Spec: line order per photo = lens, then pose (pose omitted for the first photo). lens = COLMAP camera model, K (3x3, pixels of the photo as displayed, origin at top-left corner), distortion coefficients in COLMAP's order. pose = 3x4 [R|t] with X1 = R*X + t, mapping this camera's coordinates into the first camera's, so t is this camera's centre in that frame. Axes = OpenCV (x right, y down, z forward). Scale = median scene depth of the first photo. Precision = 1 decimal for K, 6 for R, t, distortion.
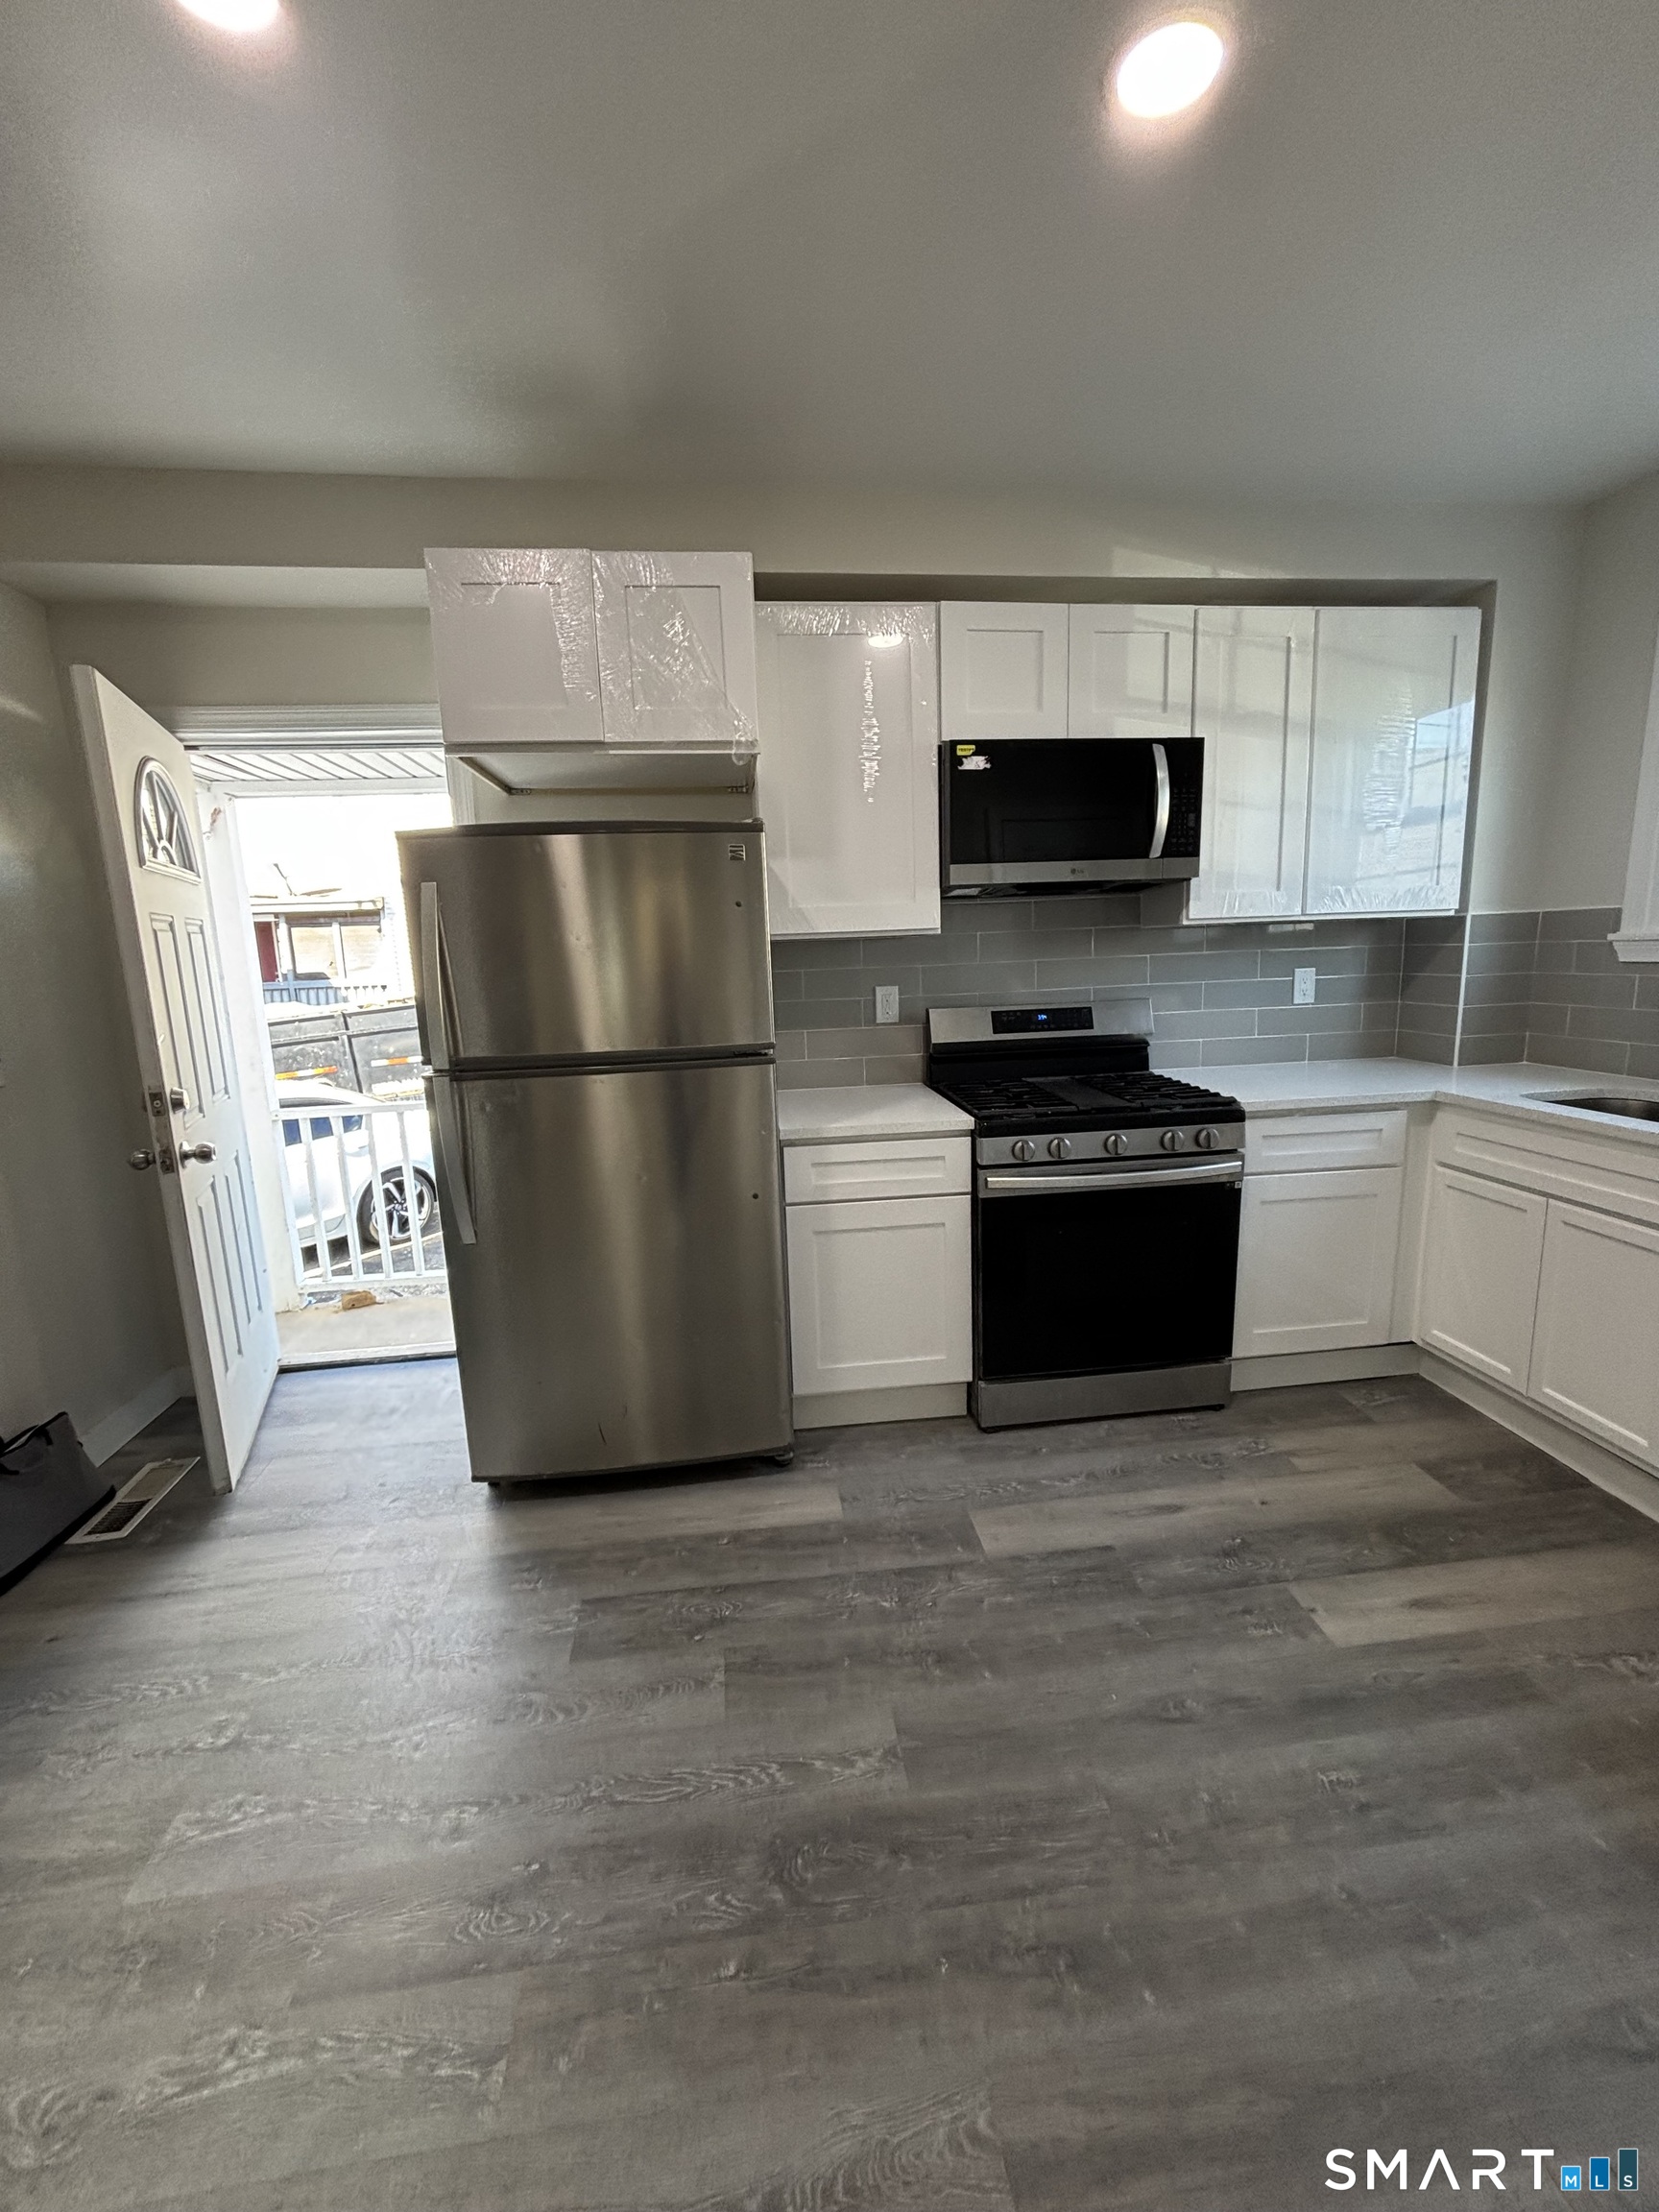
lens RADIAL K [[877.8, 0, 829.5], [0, 877.8, 1106.0], [0, 0, 1]] dist [0.000394, 0.000256]
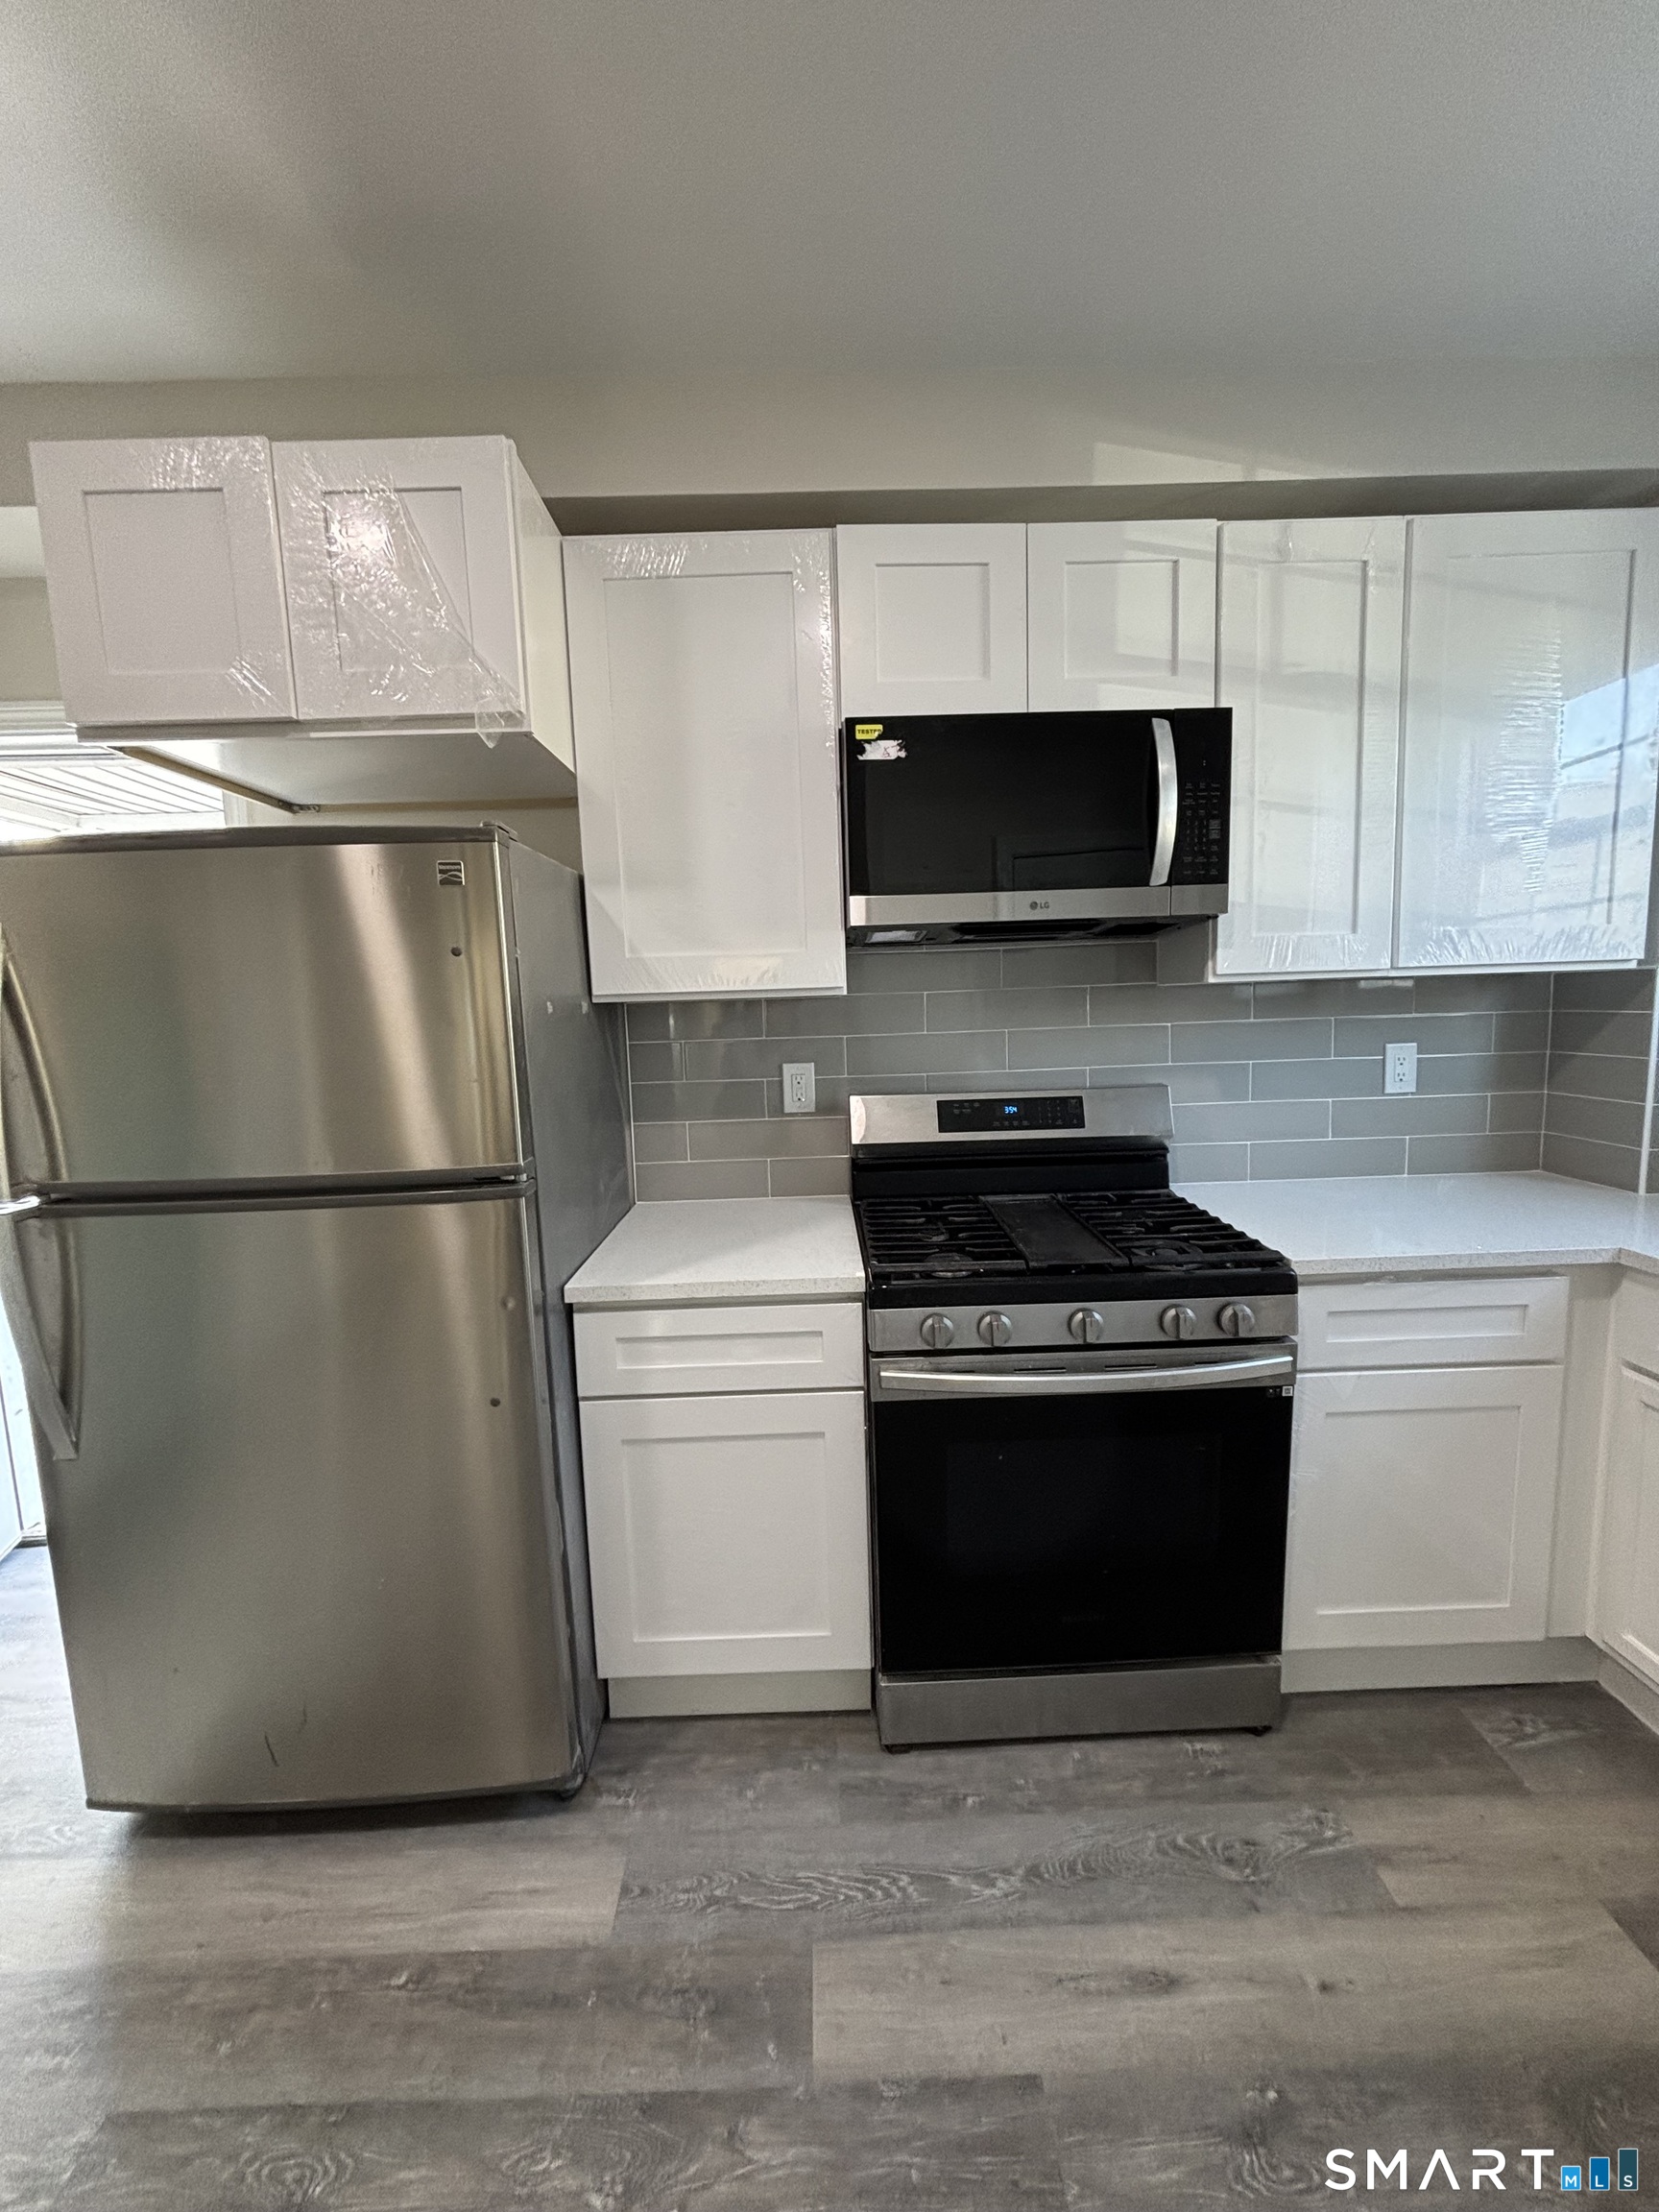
lens RADIAL K [[877.8, 0, 829.5], [0, 877.8, 1106.0], [0, 0, 1]] dist [0.000394, 0.000256]
pose [[0.995191, 0.016238, -0.096601, 0.188982], [-0.021383, 0.998394, -0.052470, -0.073283], [0.095594, 0.054283, 0.993939, 0.317931]]
